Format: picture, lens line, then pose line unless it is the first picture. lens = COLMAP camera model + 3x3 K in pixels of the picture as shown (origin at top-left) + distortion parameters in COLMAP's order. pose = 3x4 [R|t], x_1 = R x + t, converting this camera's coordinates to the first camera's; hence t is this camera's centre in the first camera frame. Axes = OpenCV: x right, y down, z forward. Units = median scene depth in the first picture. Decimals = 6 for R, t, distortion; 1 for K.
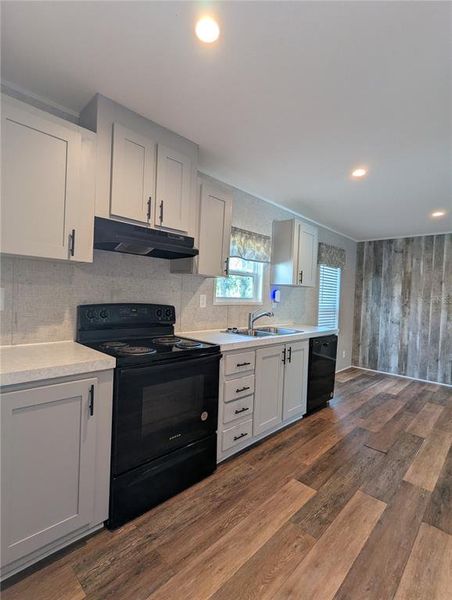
lens RADIAL K [[285.0, 0, 227.5], [0, 285.0, 299.6], [0, 0, 1]] dist [0.002447, -0.000452]
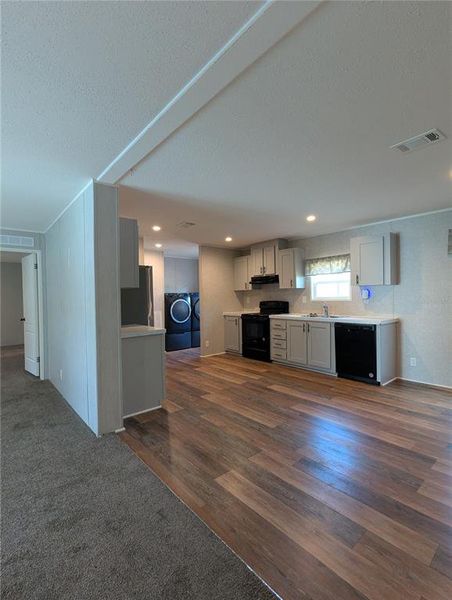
lens RADIAL K [[285.0, 0, 227.5], [0, 285.0, 299.6], [0, 0, 1]] dist [0.002447, -0.000452]
pose [[-0.091344, -0.027383, -0.995443, 2.475012], [0.002479, 0.999612, -0.027726, 0.075394], [0.995816, -0.005001, -0.091241, 0.787135]]
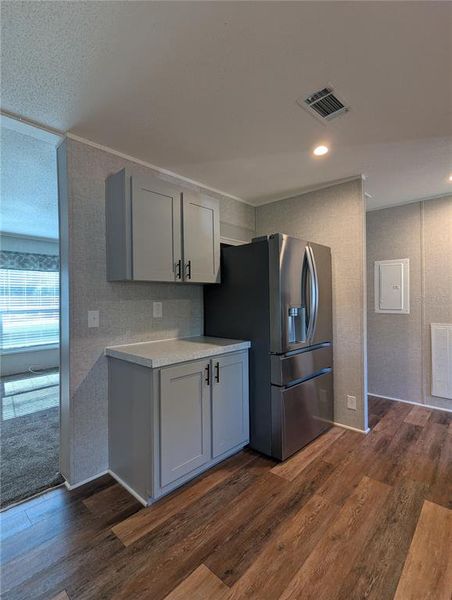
lens RADIAL K [[285.0, 0, 227.5], [0, 285.0, 299.6], [0, 0, 1]] dist [0.002447, -0.000452]
pose [[-0.999299, -0.030283, -0.021988, 0.780261], [-0.030570, 0.999450, 0.012836, 0.012404], [0.021587, 0.013499, -0.999676, 1.086061]]
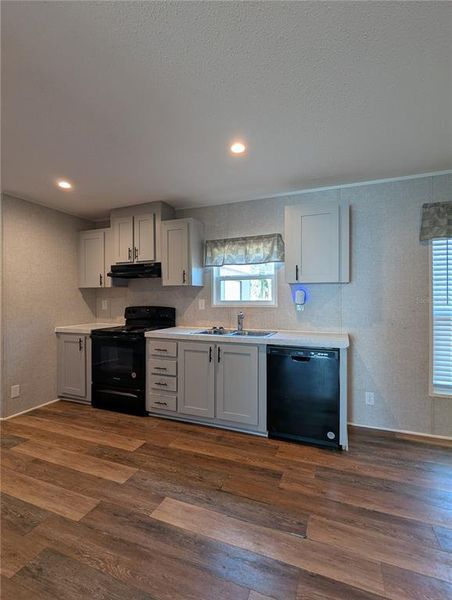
lens RADIAL K [[285.0, 0, 227.5], [0, 285.0, 299.6], [0, 0, 1]] dist [0.002447, -0.000452]
pose [[0.377228, -0.038585, -0.925316, 1.420298], [0.007422, 0.999226, -0.038641, 0.041963], [0.926091, 0.007709, 0.377223, 0.768873]]
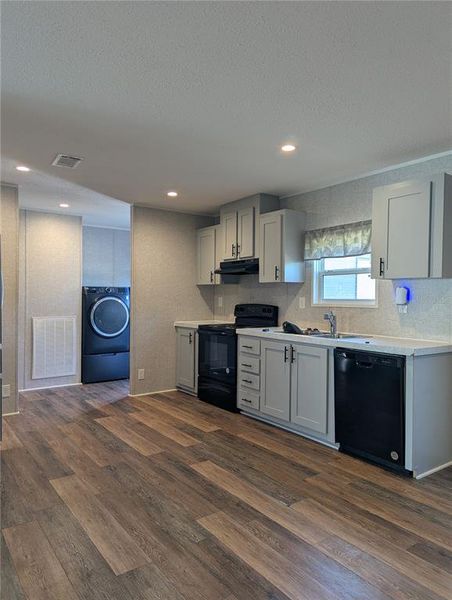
lens RADIAL K [[423.3, 0, 226.0], [0, 423.3, 300.0], [0, 0, 1]] dist [0.048759, -0.002376]
pose [[-0.173333, -0.033941, -0.984278, 2.035966], [-0.027002, 0.999194, -0.029700, 0.064667], [0.984493, 0.021429, -0.174110, 1.228589]]
